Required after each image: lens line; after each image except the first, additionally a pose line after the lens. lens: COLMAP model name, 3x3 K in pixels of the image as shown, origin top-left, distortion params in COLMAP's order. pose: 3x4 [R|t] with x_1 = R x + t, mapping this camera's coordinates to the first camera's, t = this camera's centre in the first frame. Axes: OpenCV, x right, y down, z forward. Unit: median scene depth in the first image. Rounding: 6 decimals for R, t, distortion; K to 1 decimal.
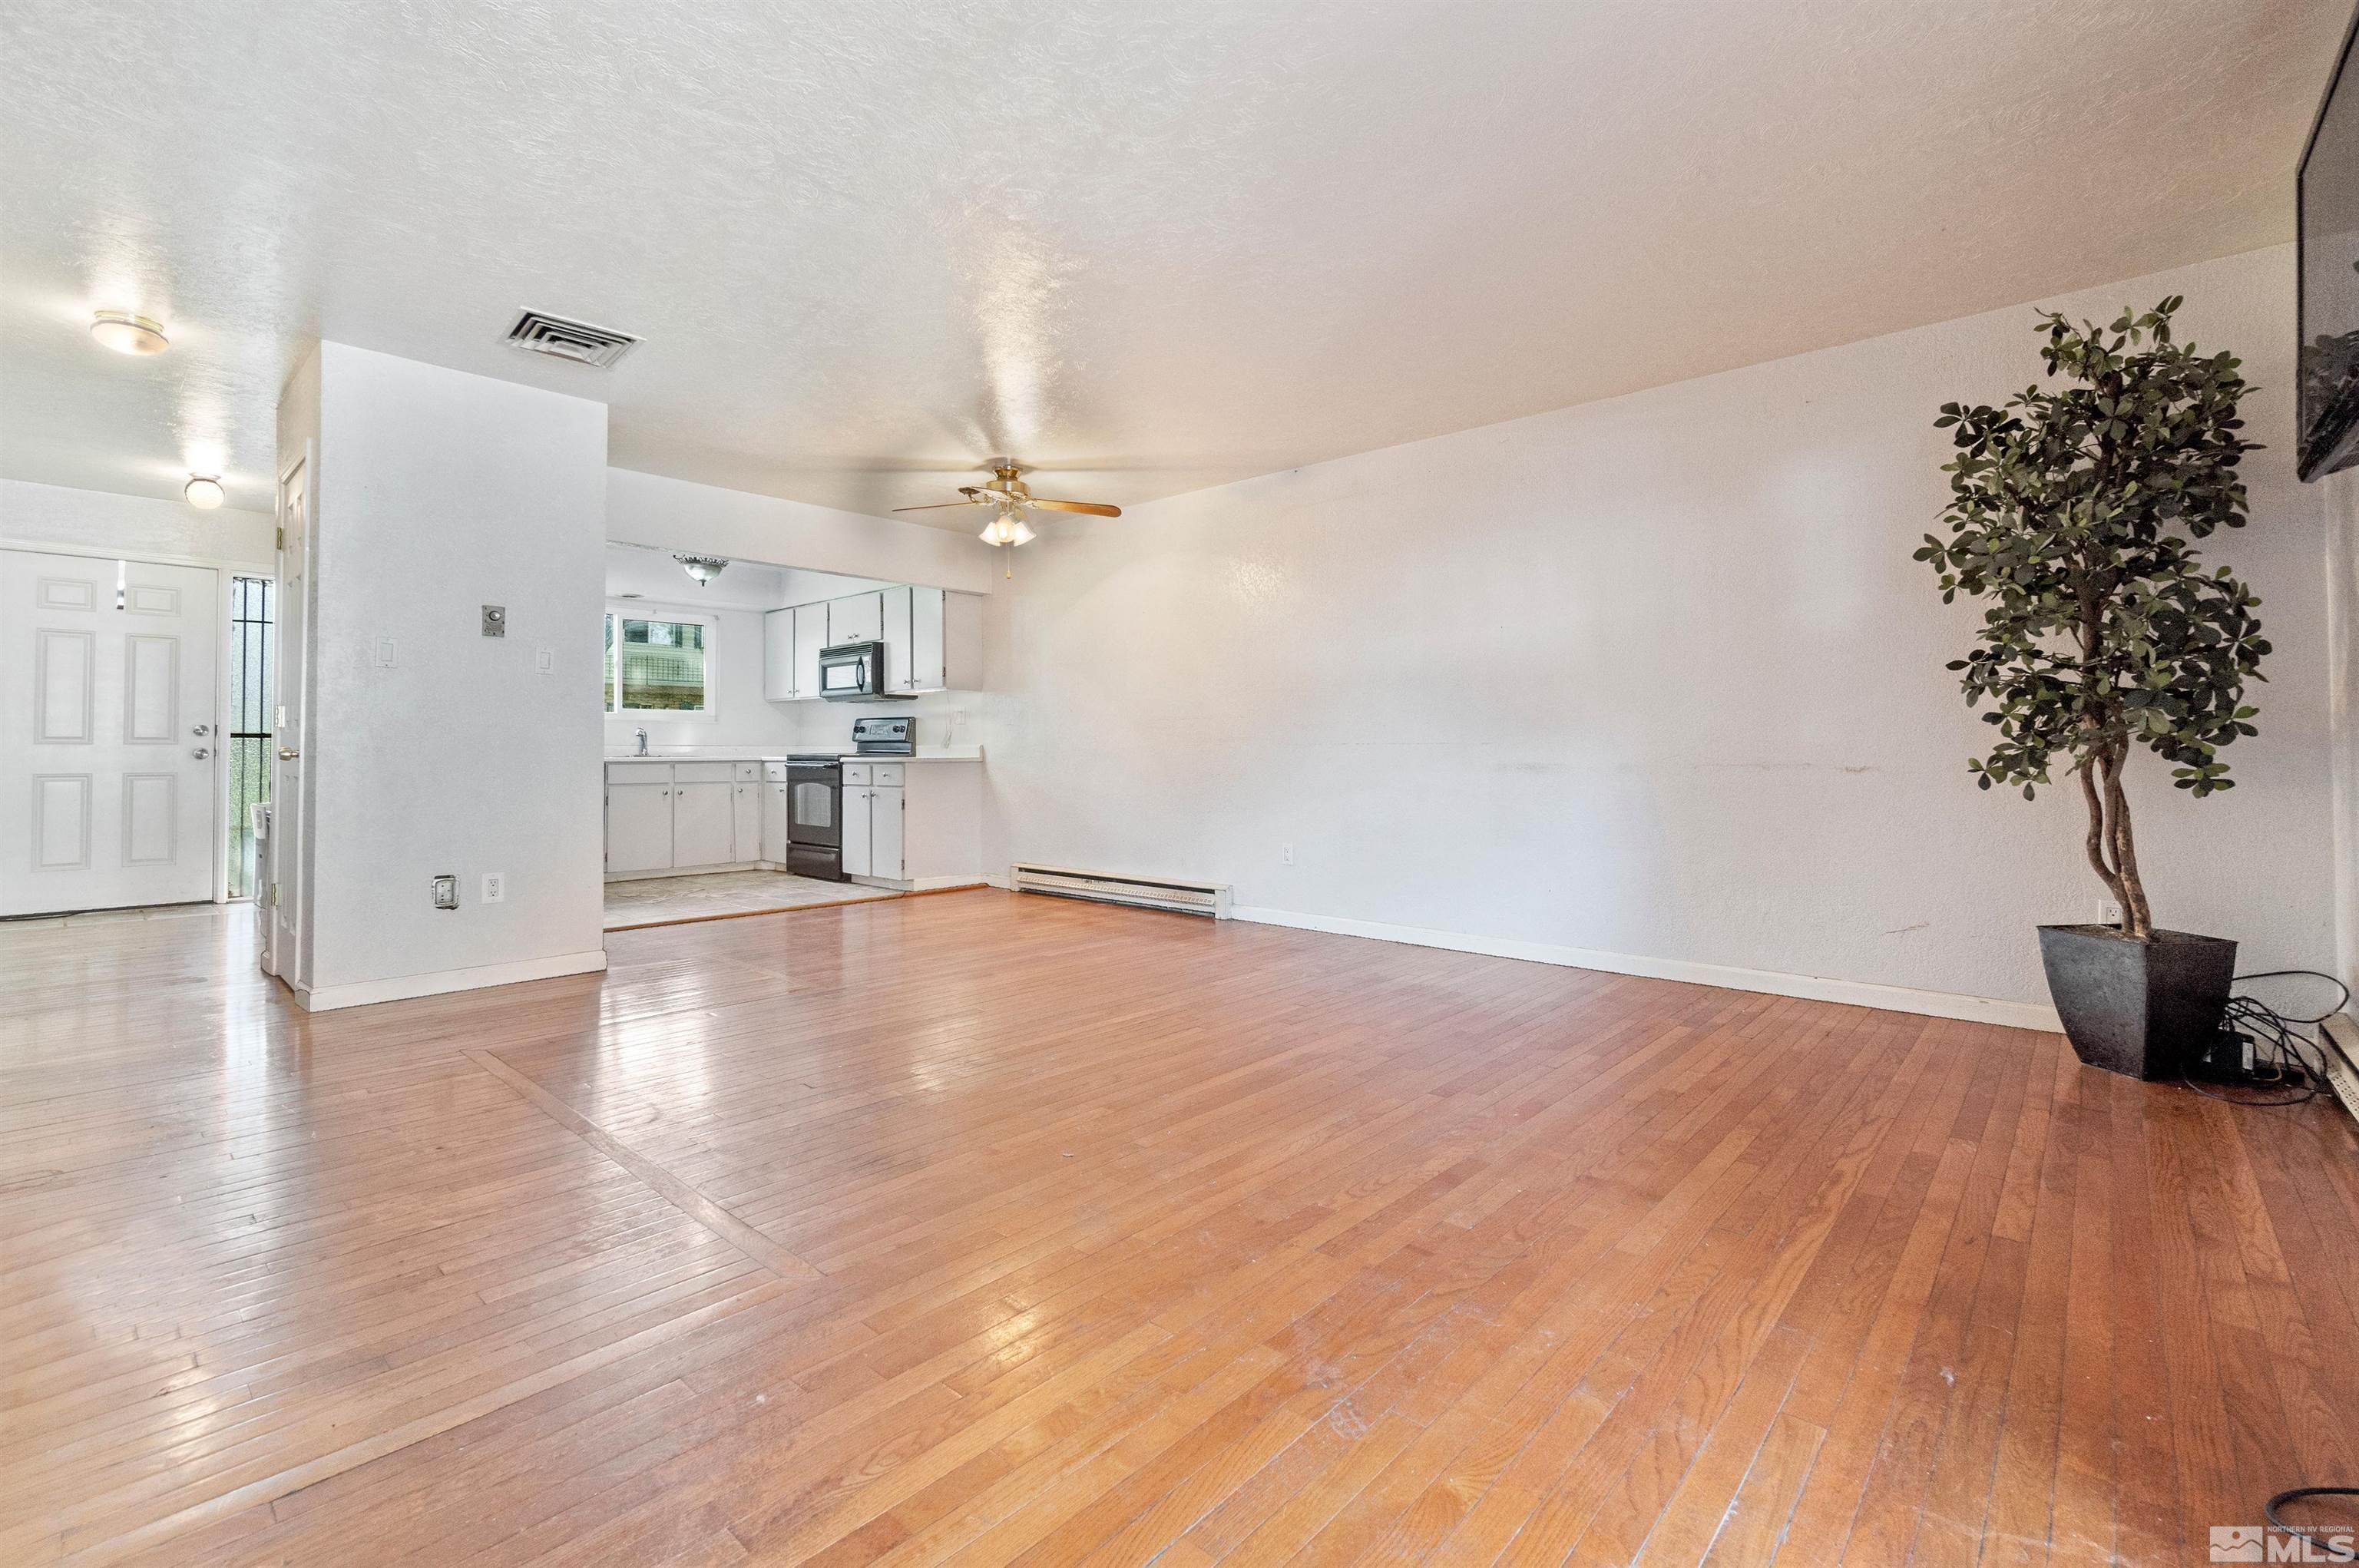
lens RADIAL K [[1031.4, 0, 1174.0], [0, 1031.4, 732.8], [0, 0, 1]] dist [0.003333, 0.000264]
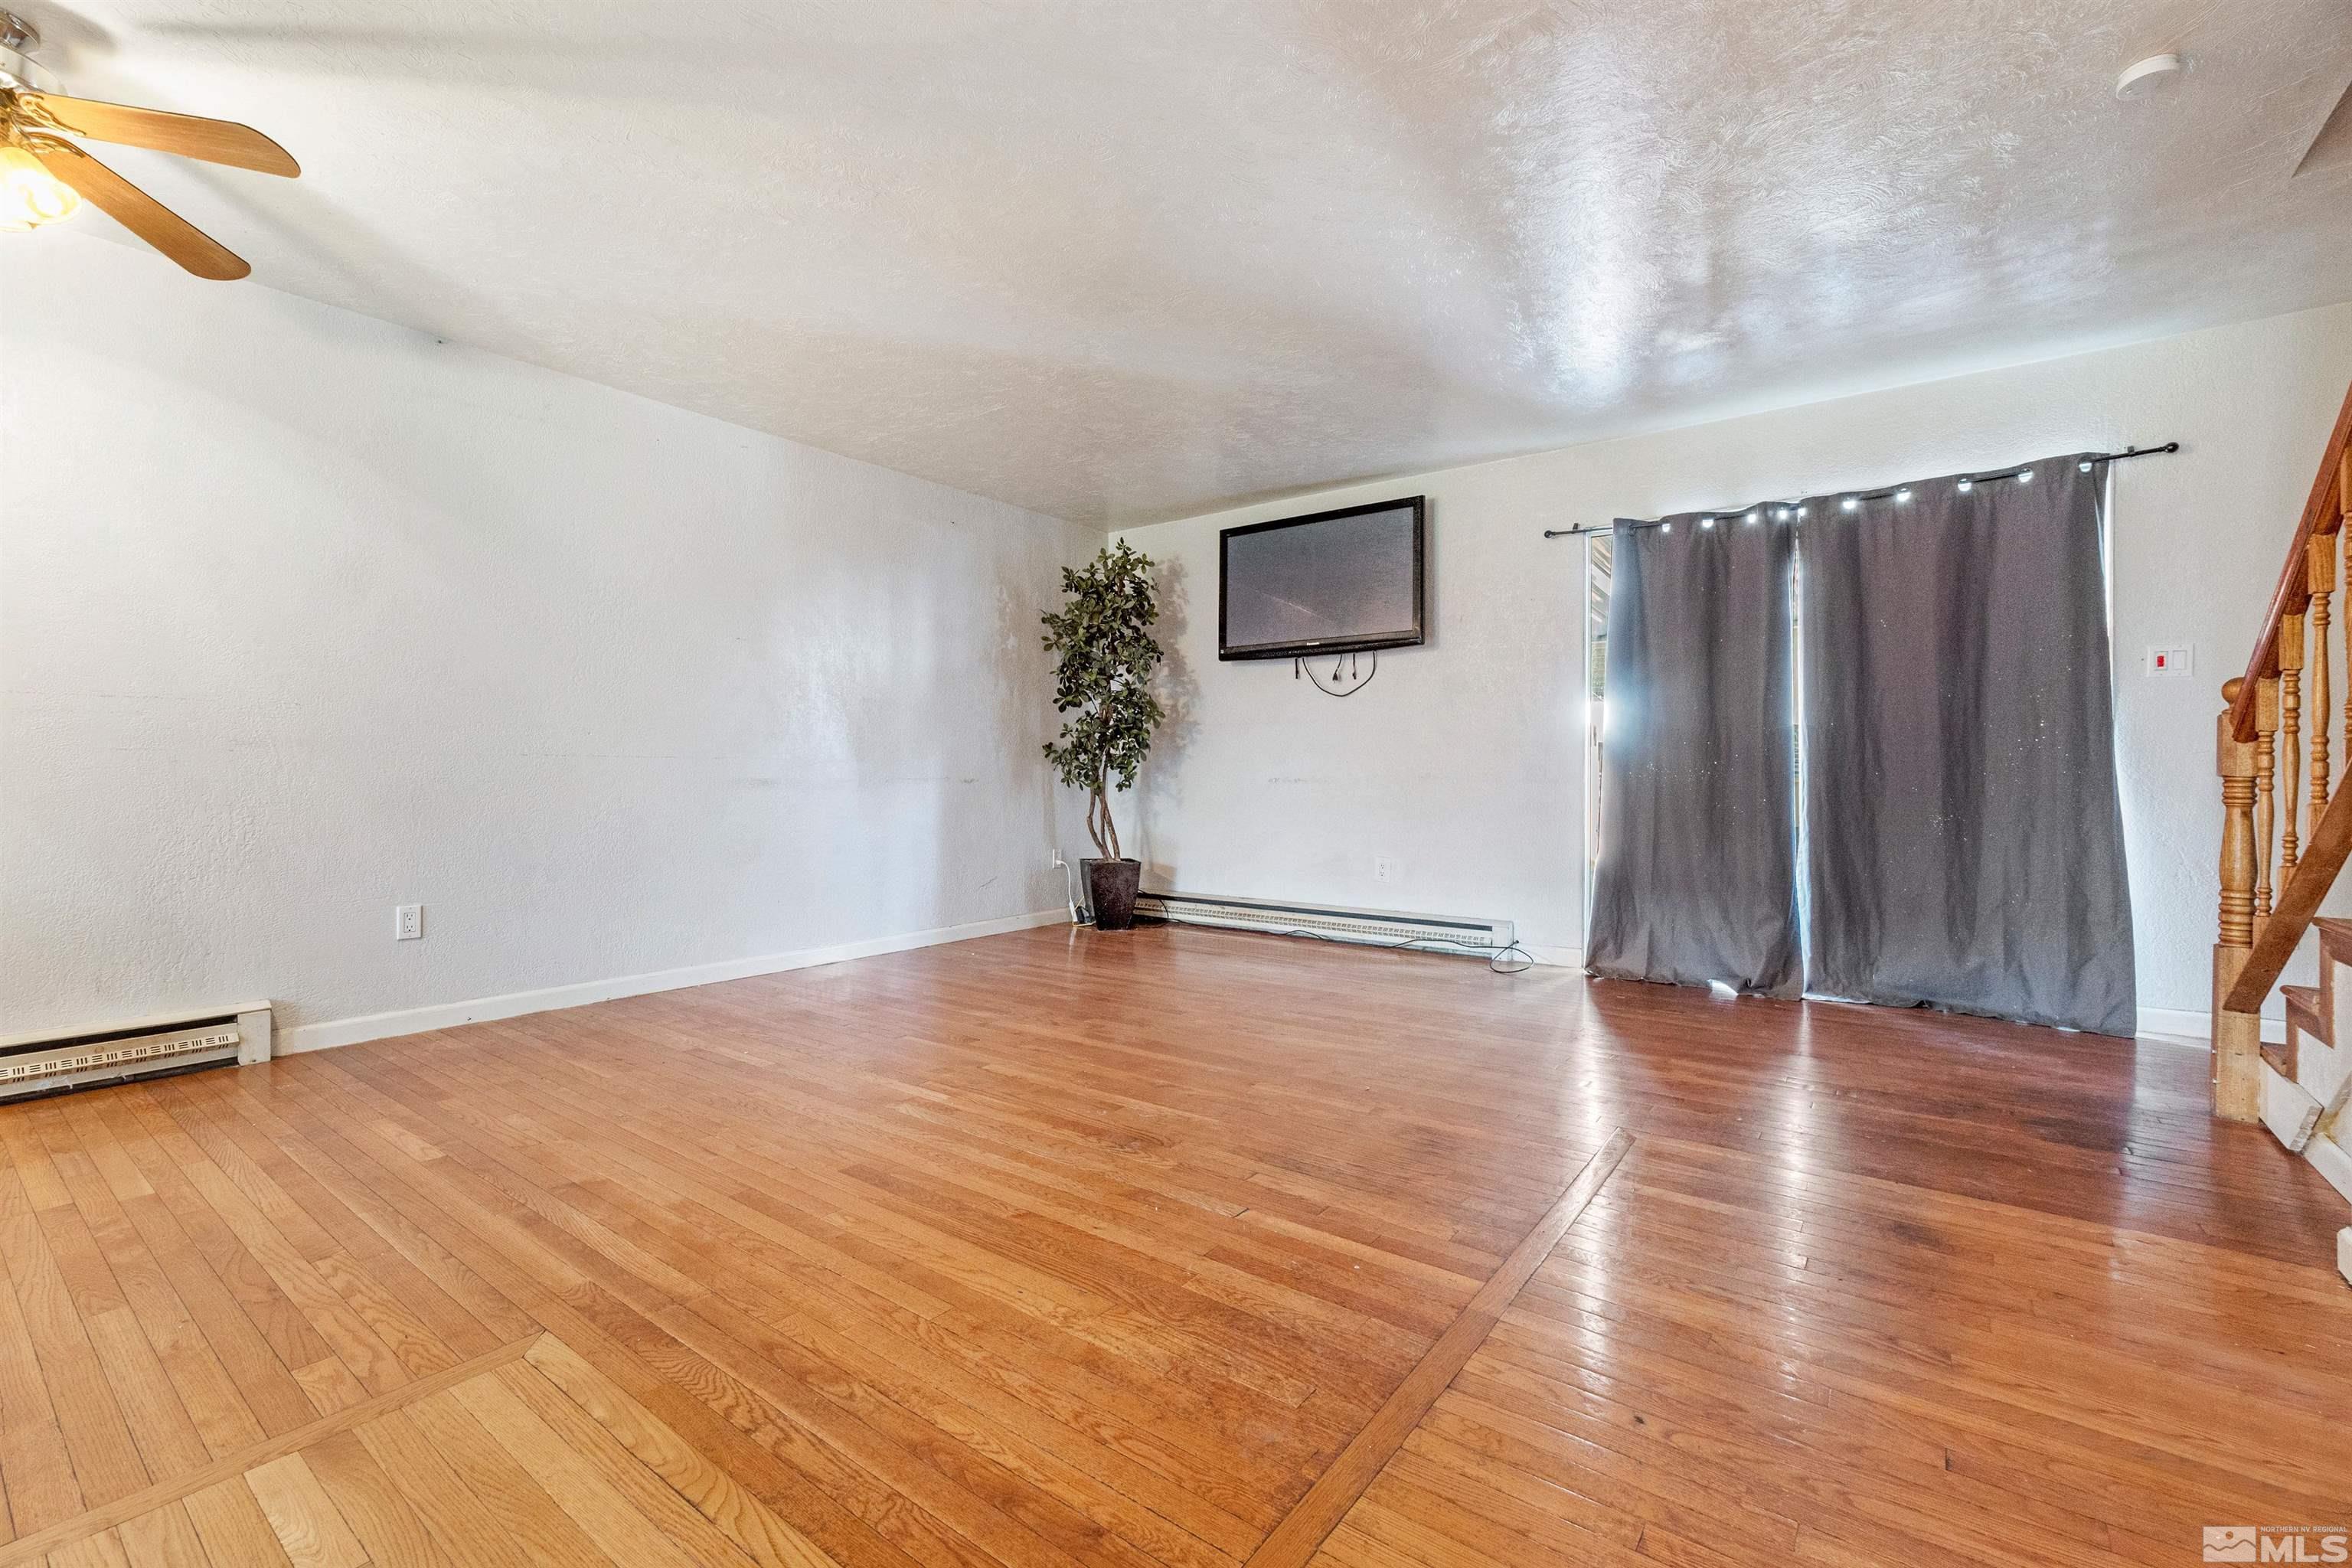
lens RADIAL K [[976.8, 0, 1176.0], [0, 976.8, 784.0], [0, 0, 1]] dist [-0.001065, 0.000015]
pose [[-0.085544, -0.014992, 0.996222, -0.407843], [-0.023958, 0.999629, 0.012986, 0.009002], [-0.996046, -0.022757, -0.085871, 0.433213]]
